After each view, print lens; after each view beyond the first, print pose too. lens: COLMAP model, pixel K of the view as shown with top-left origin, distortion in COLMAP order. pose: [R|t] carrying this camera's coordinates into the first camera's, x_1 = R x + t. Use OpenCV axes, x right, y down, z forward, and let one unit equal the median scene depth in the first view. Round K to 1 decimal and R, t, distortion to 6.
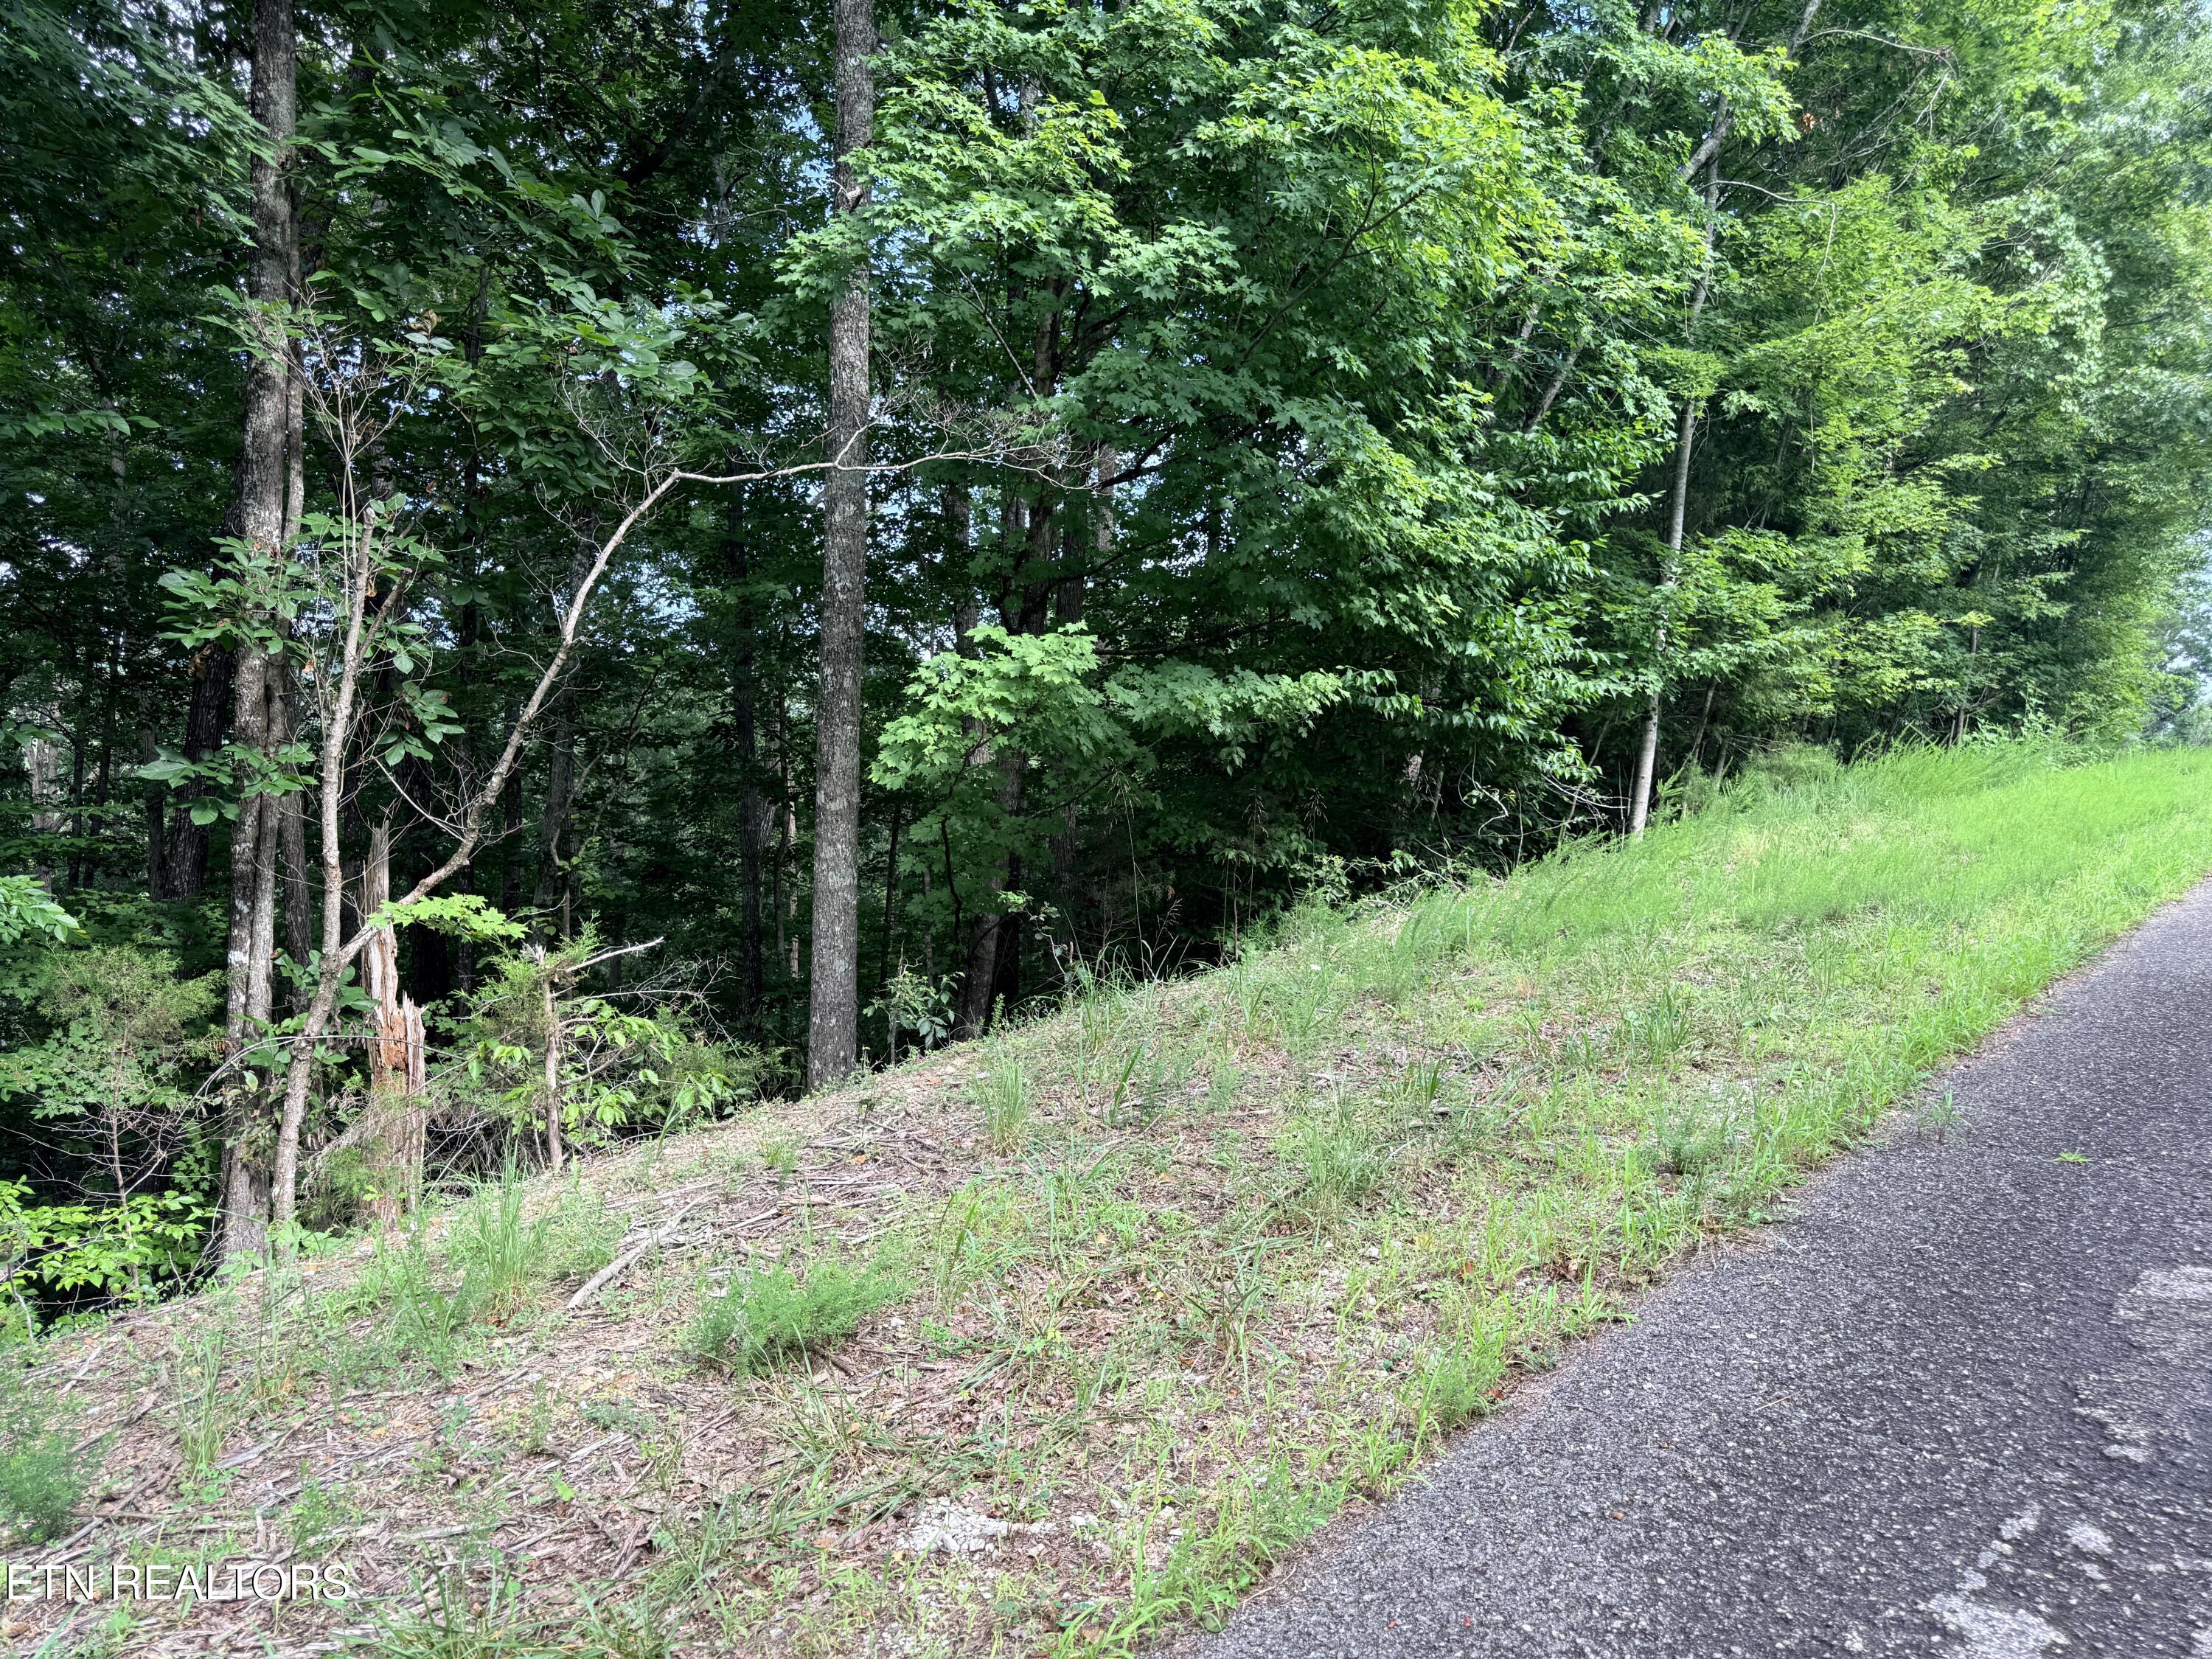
lens RADIAL K [[1579.0, 0, 1106.0], [0, 1579.0, 829.5], [0, 0, 1]] dist [-0.024682, 0.043188]
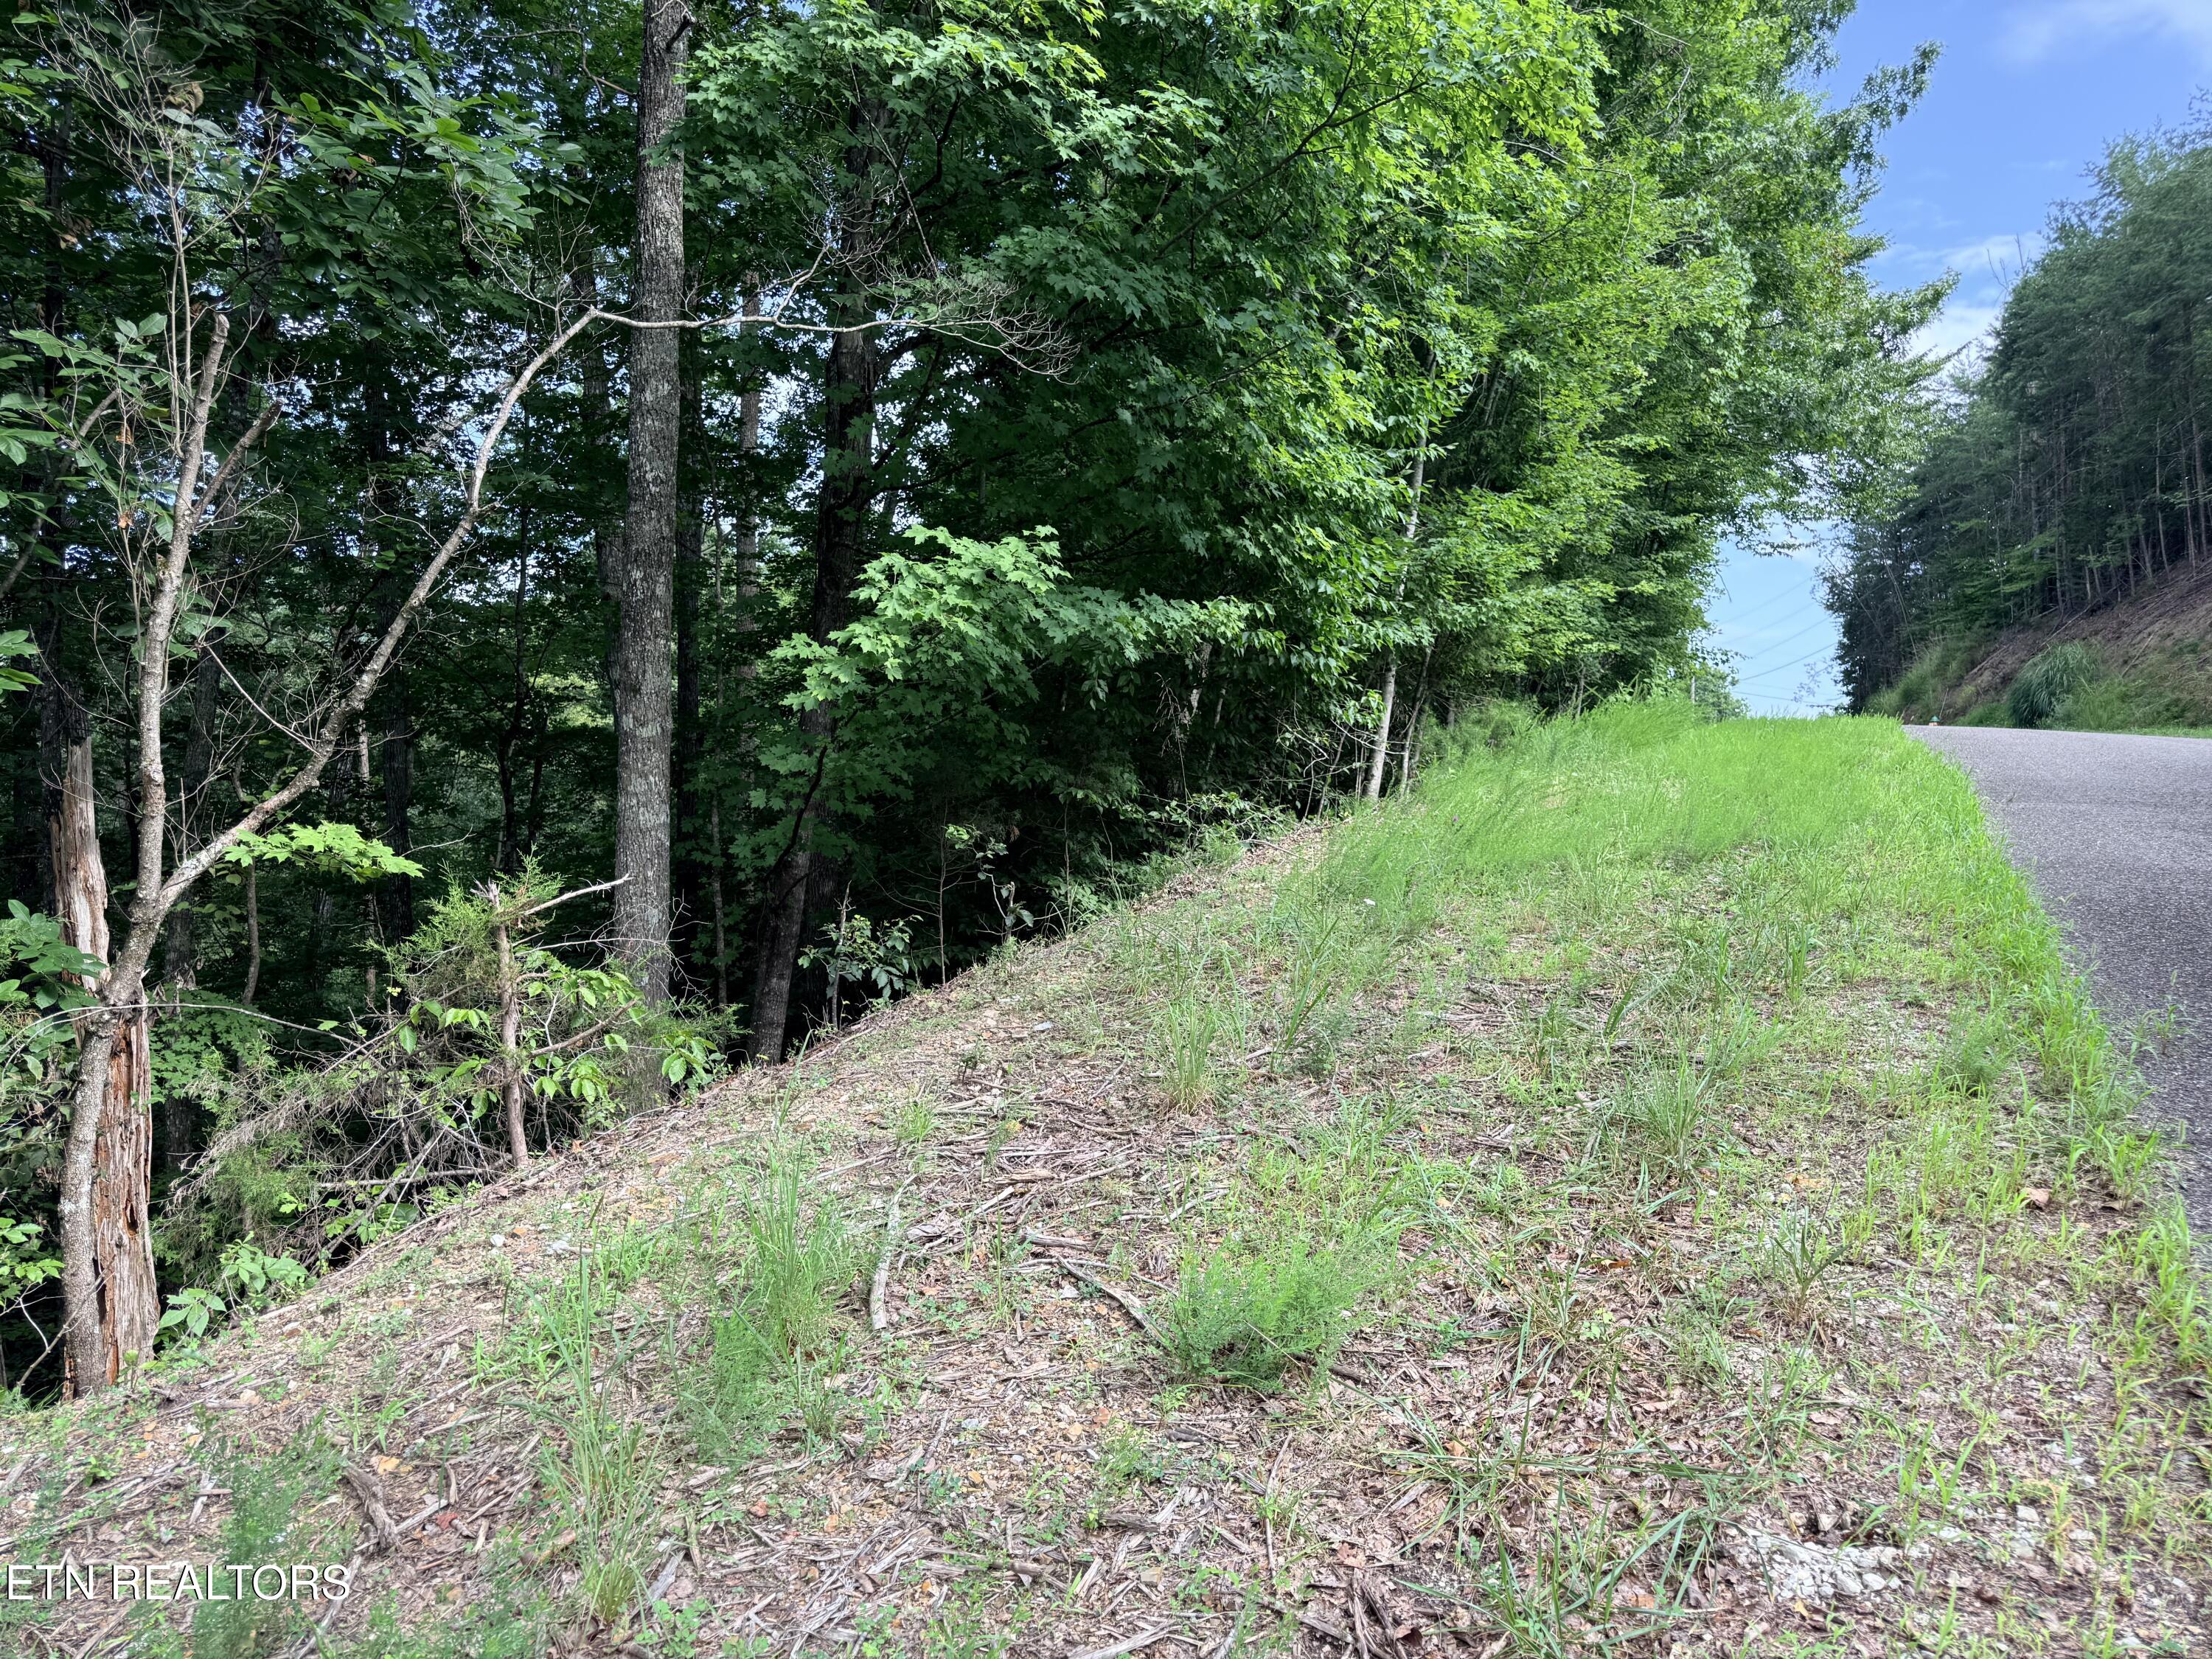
lens RADIAL K [[1576.5, 0, 1106.0], [0, 1576.5, 829.5], [0, 0, 1]] dist [0.016397, -0.006408]
pose [[0.963869, 0.004818, 0.266333, -0.200606], [-0.012223, 0.999583, 0.026154, 0.015794], [-0.266096, -0.028465, 0.963526, 0.106845]]
